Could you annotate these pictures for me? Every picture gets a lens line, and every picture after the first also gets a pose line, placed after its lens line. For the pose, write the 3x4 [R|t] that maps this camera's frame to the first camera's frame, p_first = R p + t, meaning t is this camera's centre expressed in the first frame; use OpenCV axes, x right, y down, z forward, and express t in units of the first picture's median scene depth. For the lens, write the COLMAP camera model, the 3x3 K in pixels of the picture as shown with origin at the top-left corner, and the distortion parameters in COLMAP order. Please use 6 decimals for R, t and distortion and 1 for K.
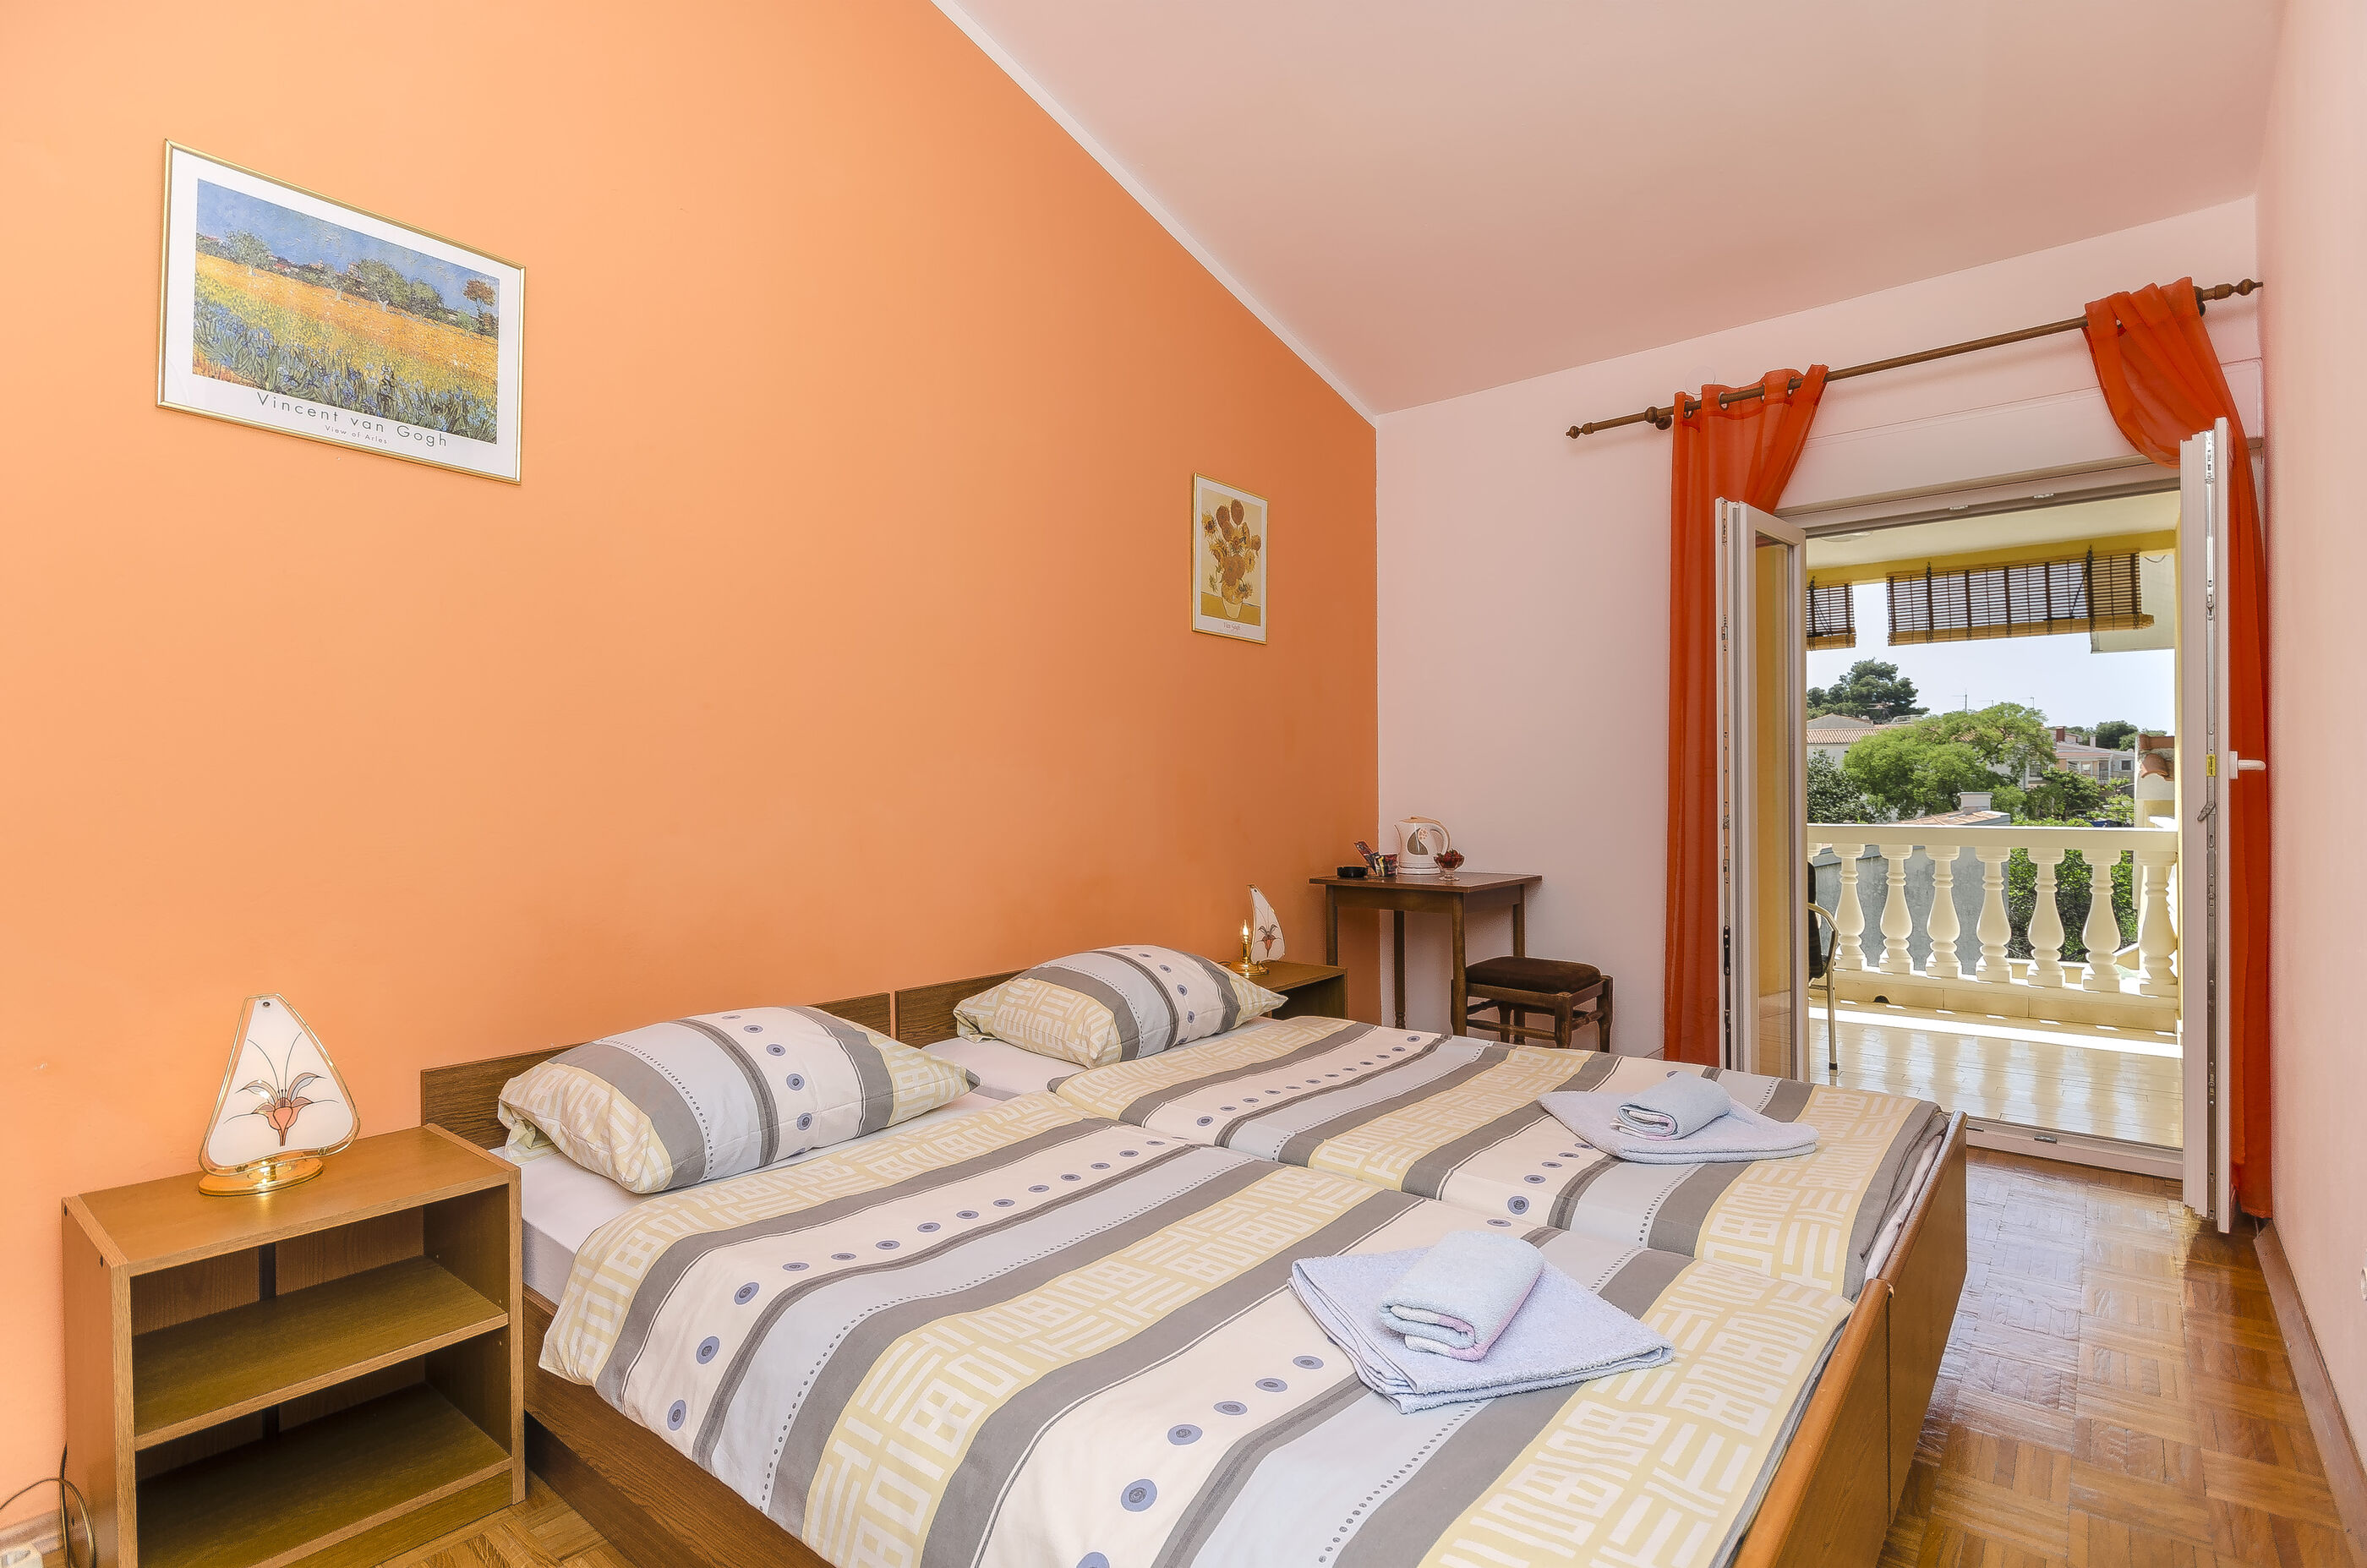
lens RADIAL K [[1132.0, 0, 1196.9], [0, 1132.0, 786.2], [0, 0, 1]] dist [-0.005033, -0.000168]
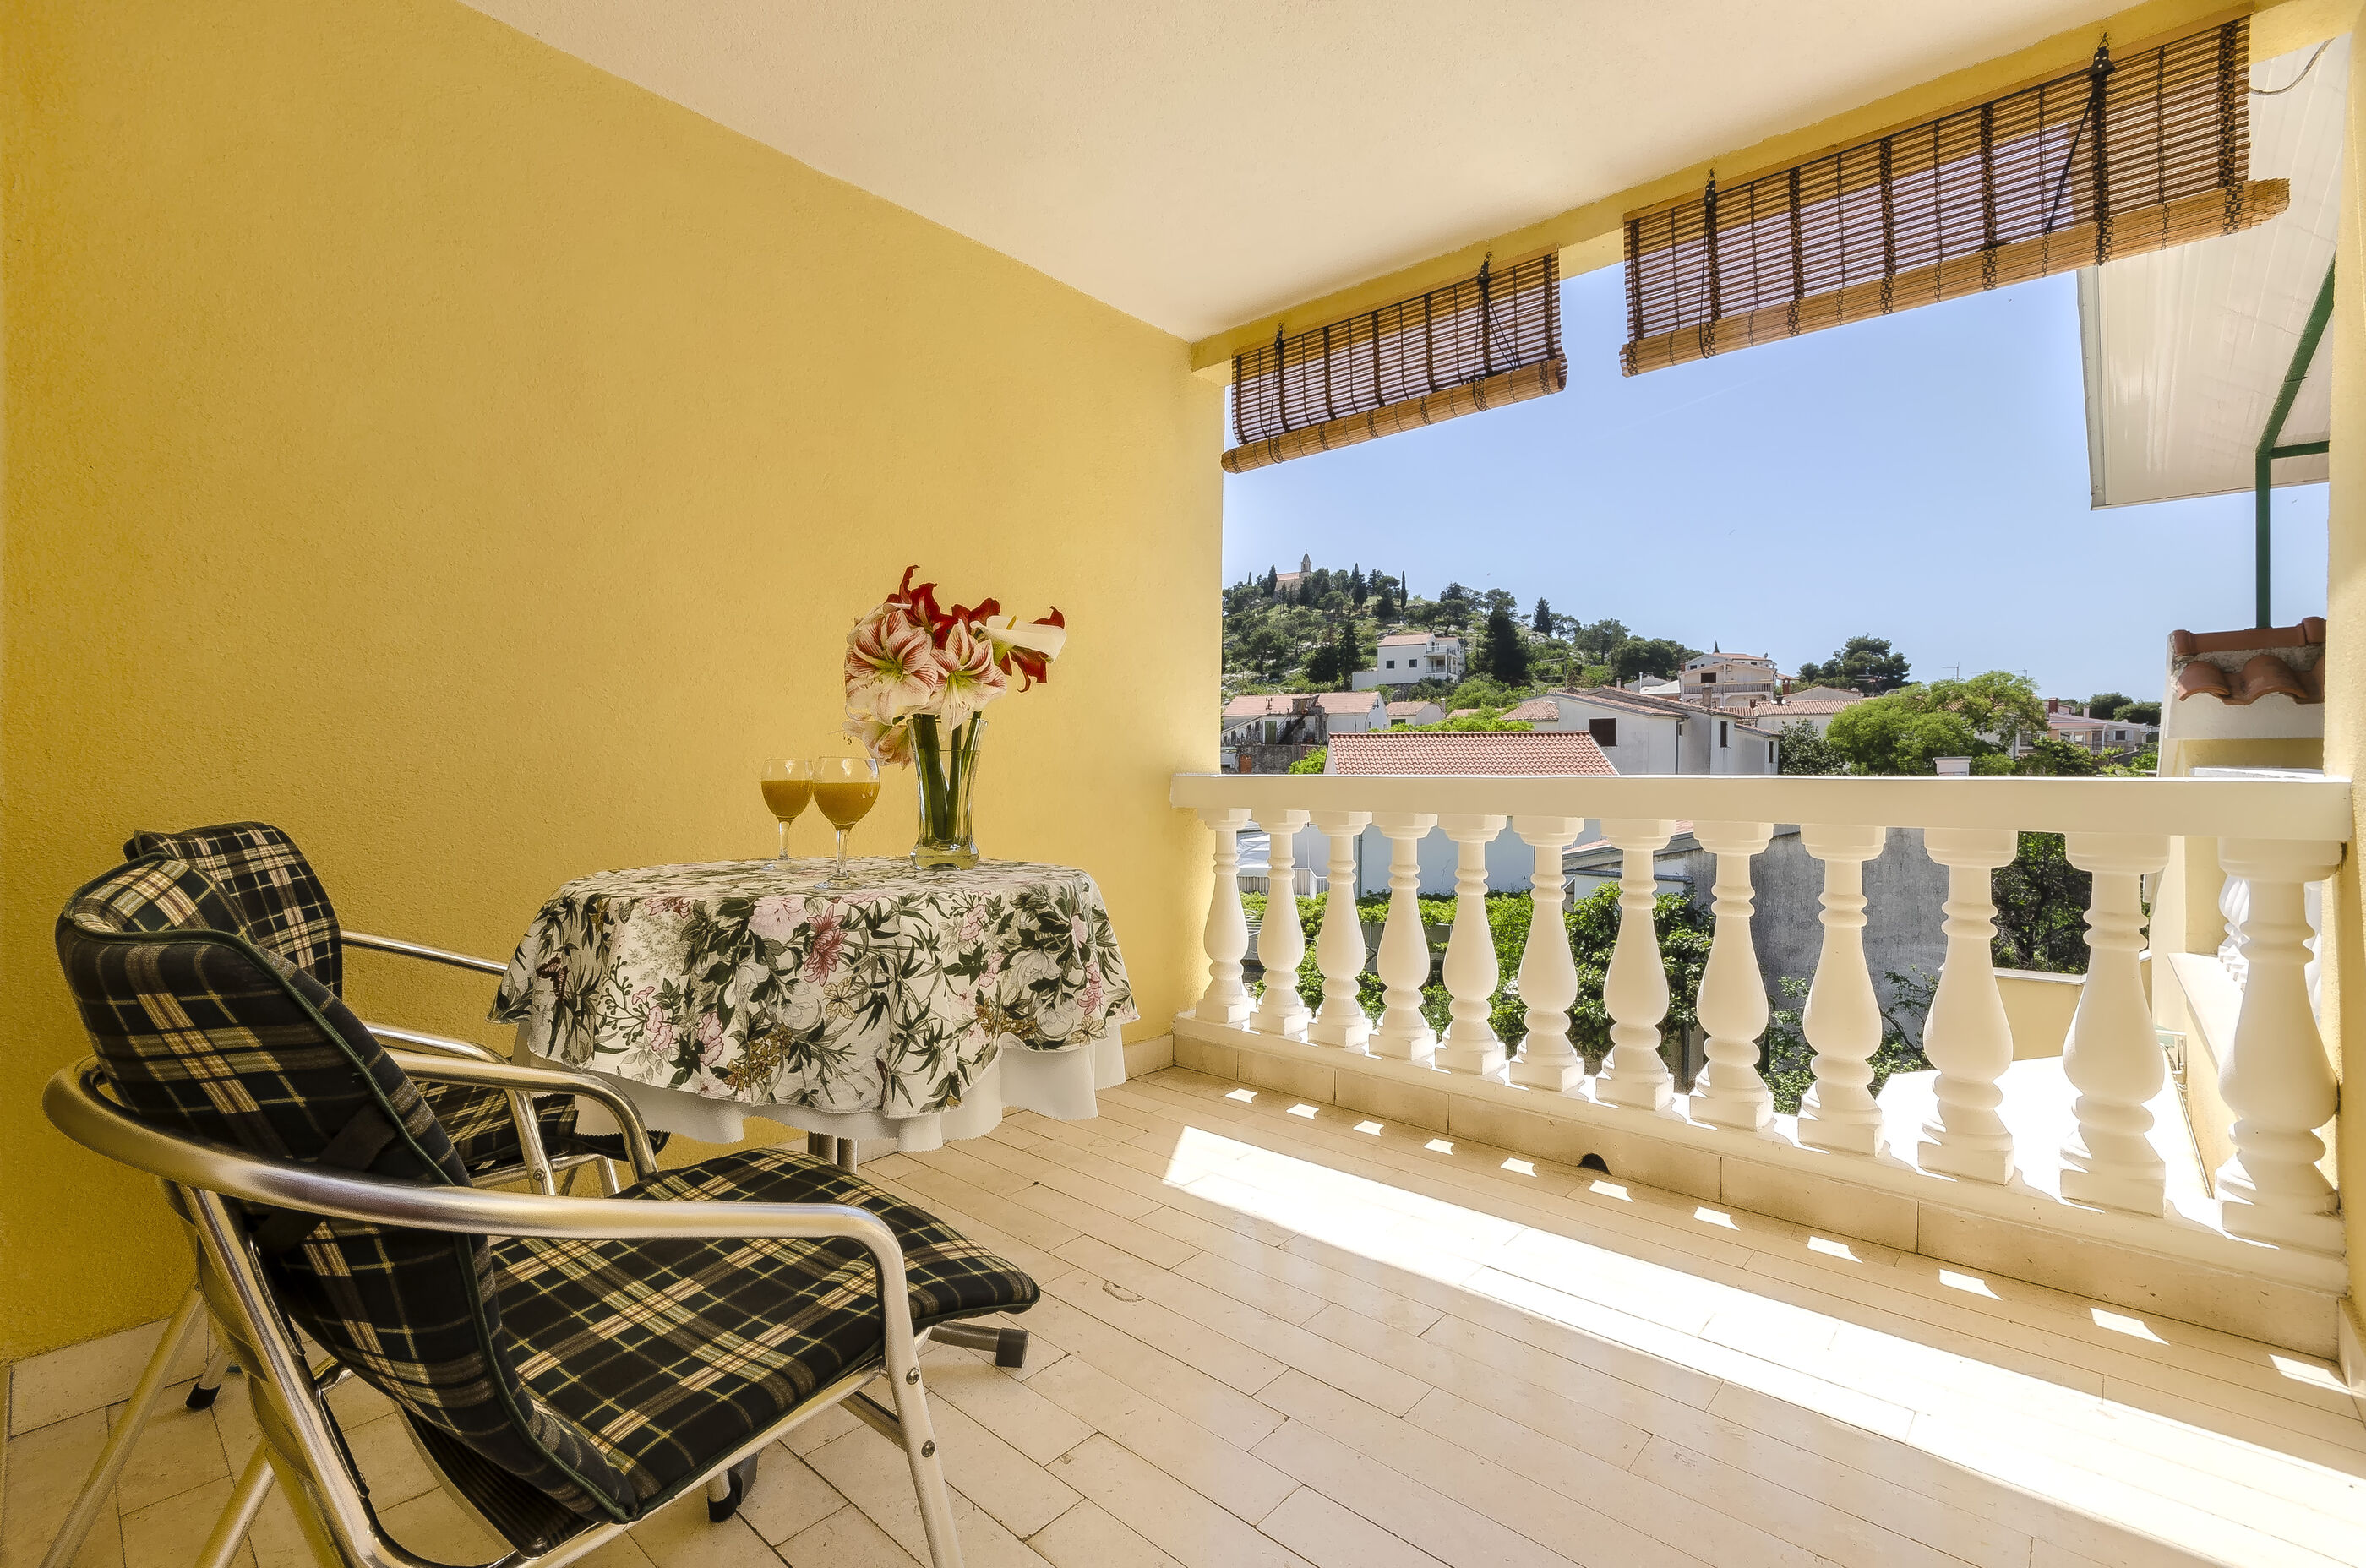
lens RADIAL K [[1039.1, 0, 1181.5], [0, 1039.1, 780.4], [0, 0, 1]] dist [0.005260, 0.000480]
pose [[0.999091, -0.000280, -0.042617, 0.440755], [0.001190, 0.999772, 0.021336, 0.026758], [0.042602, -0.021367, 0.998864, 0.558396]]
